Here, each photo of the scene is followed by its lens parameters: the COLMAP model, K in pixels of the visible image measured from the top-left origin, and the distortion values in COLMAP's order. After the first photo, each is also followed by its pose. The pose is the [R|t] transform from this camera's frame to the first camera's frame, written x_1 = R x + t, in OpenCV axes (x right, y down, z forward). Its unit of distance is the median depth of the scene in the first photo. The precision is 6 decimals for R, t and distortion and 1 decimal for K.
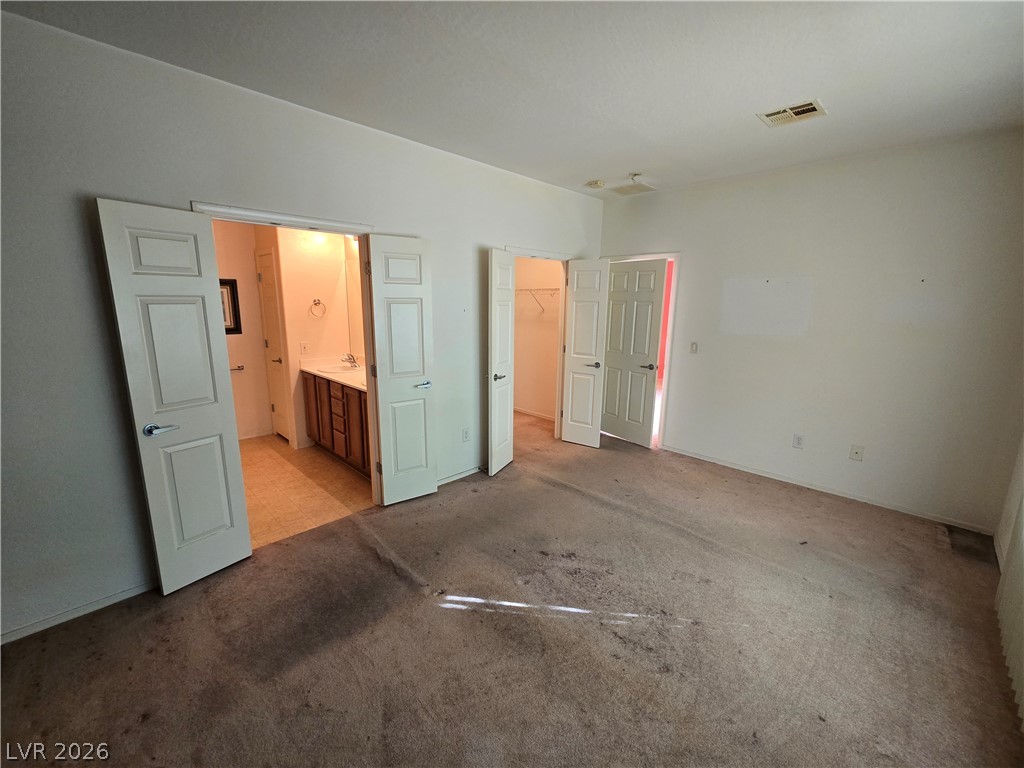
lens RADIAL K [[420.8, 0, 514.1], [0, 420.8, 383.8], [0, 0, 1]] dist [0.001413, 0.000859]
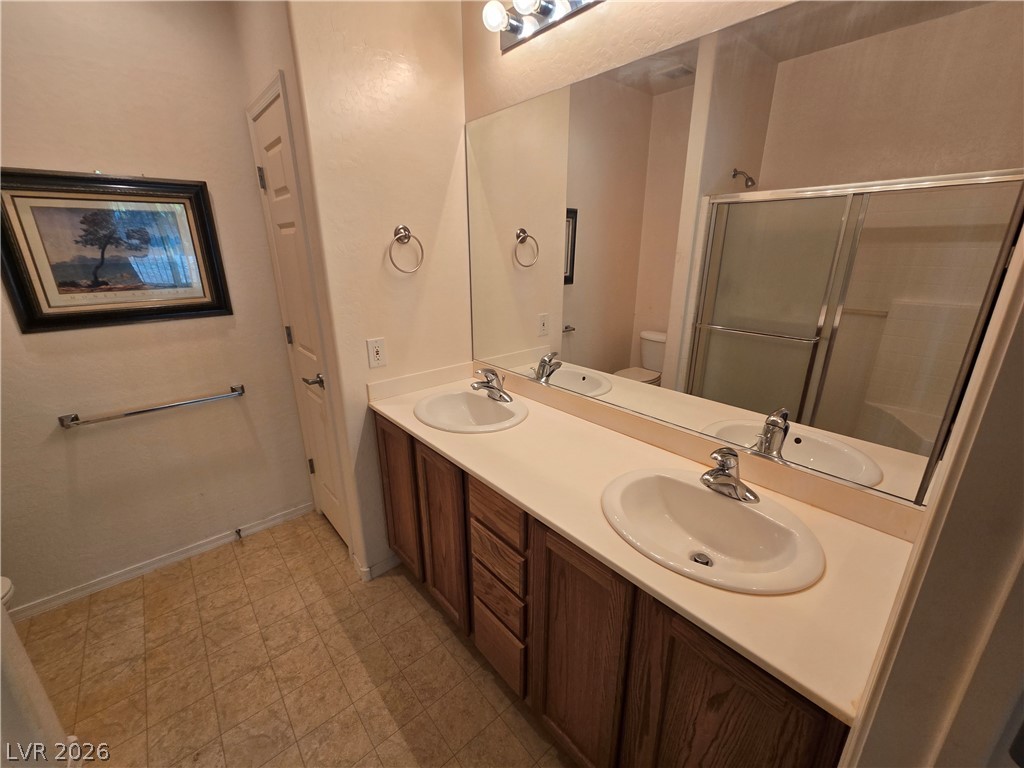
lens RADIAL K [[420.8, 0, 510.5], [0, 420.8, 381.3], [0, 0, 1]] dist [0.001413, 0.000859]
pose [[0.996432, 0.005743, -0.084209, -0.365620], [0.004479, 0.992678, 0.120704, -0.115435], [0.084285, -0.120650, 0.989110, 0.662467]]
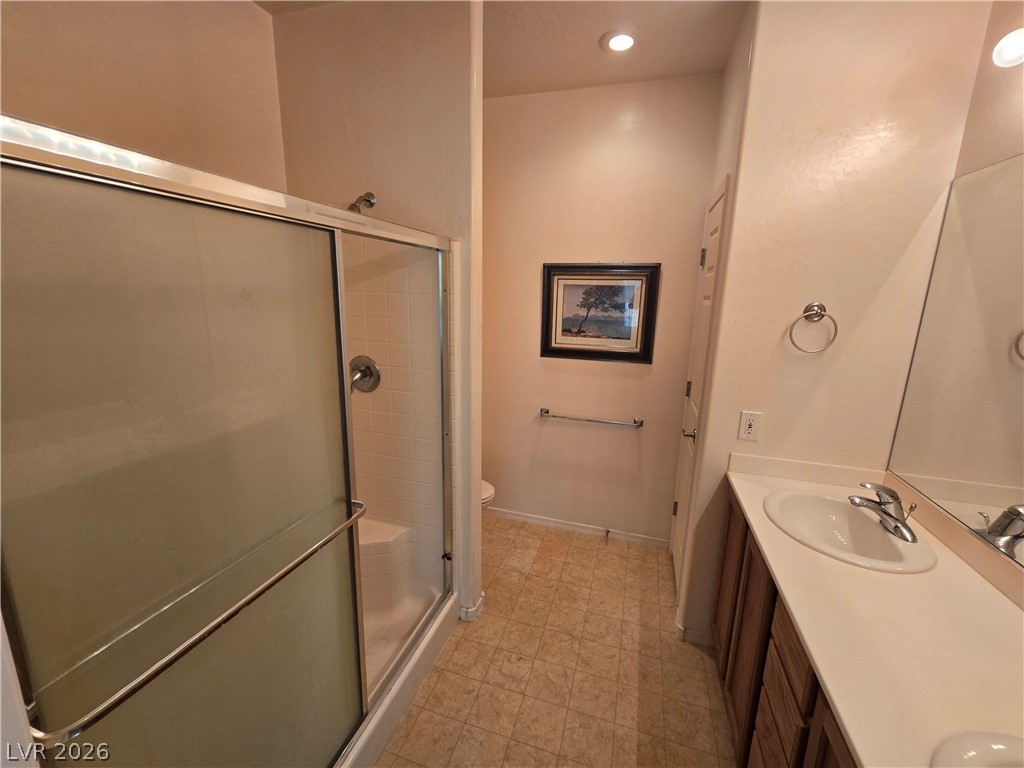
lens RADIAL K [[420.8, 0, 510.3], [0, 420.8, 381.4], [0, 0, 1]] dist [0.001413, 0.000859]
pose [[0.455866, 0.182393, -0.871160, -0.286802], [-0.182109, 0.977185, 0.109296, -0.139715], [0.871219, 0.108822, 0.478680, 0.662982]]
